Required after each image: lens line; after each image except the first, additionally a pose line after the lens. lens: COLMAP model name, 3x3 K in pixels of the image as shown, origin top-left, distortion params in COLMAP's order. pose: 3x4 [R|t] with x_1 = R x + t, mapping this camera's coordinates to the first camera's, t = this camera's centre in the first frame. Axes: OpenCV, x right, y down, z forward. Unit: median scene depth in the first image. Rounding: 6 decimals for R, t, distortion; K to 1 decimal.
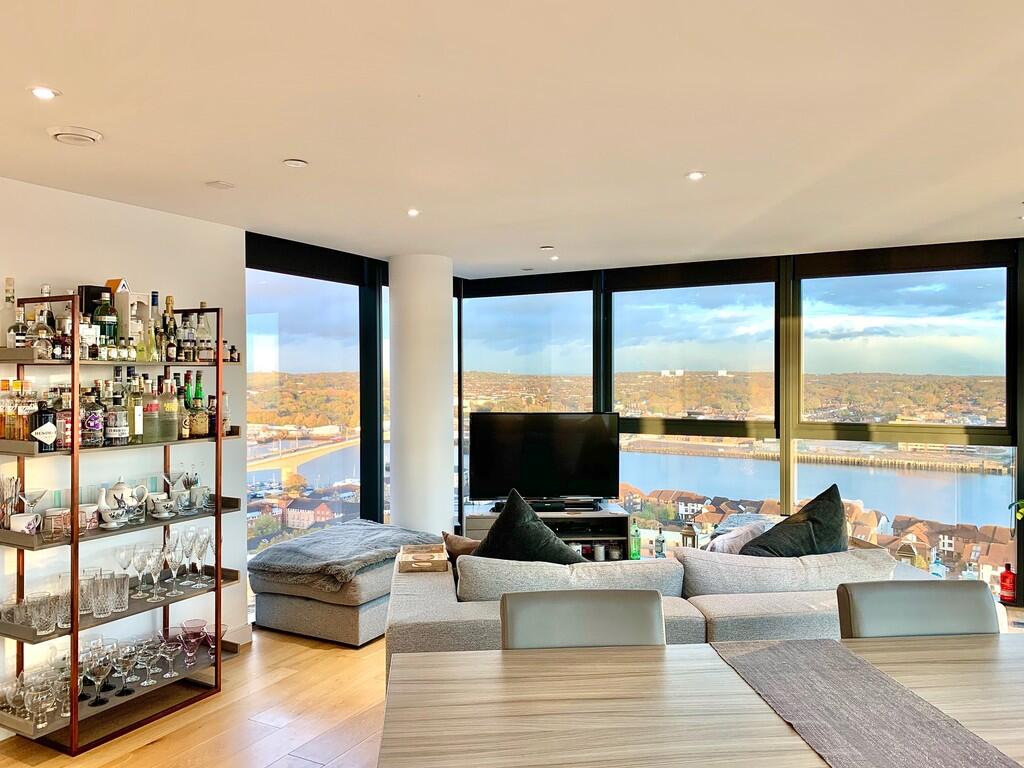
lens RADIAL K [[787.2, 0, 511.4], [0, 787.2, 387.1], [0, 0, 1]] dist [0.062264, -0.027061]
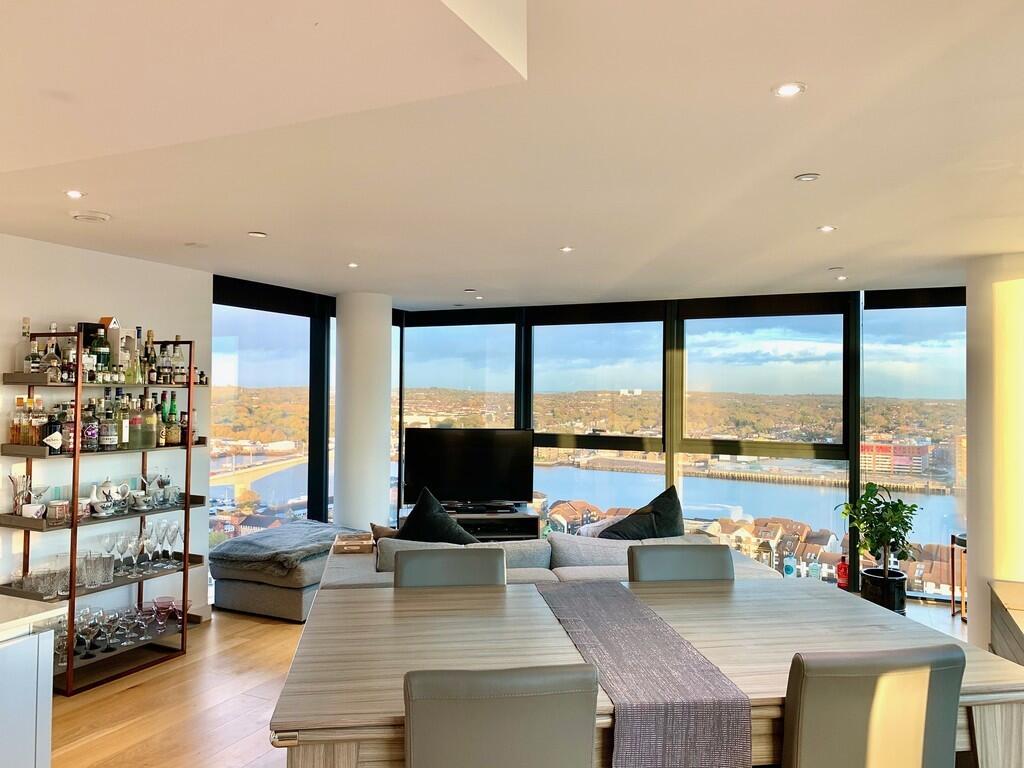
lens RADIAL K [[787.2, 0, 509.4], [0, 787.2, 385.1], [0, 0, 1]] dist [0.062264, -0.027061]
pose [[0.998736, 0.012929, 0.048582, 0.055541], [-0.011752, 0.999632, -0.024433, -0.005201], [-0.048880, 0.023831, 0.998520, -0.214675]]
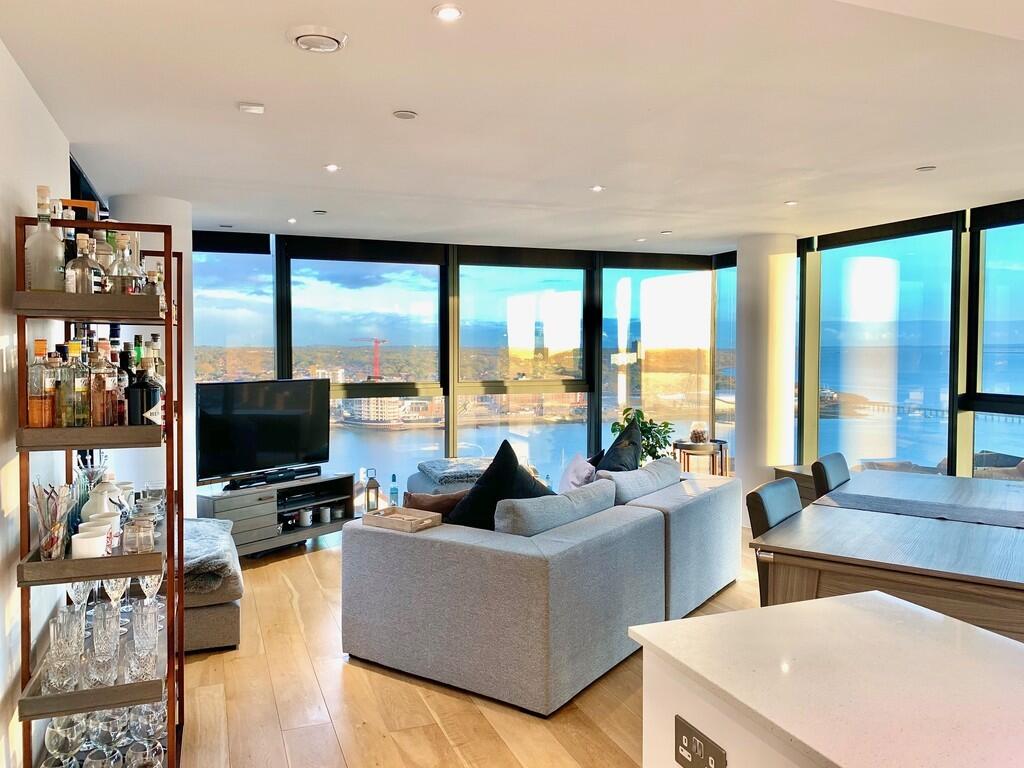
lens RADIAL K [[787.2, 0, 509.8], [0, 787.2, 386.1], [0, 0, 1]] dist [0.062264, -0.027061]
pose [[0.655909, -0.037504, 0.753907, -0.629953], [0.010874, 0.999131, 0.040242, 0.004032], [-0.754761, -0.018197, 0.655747, 0.183638]]
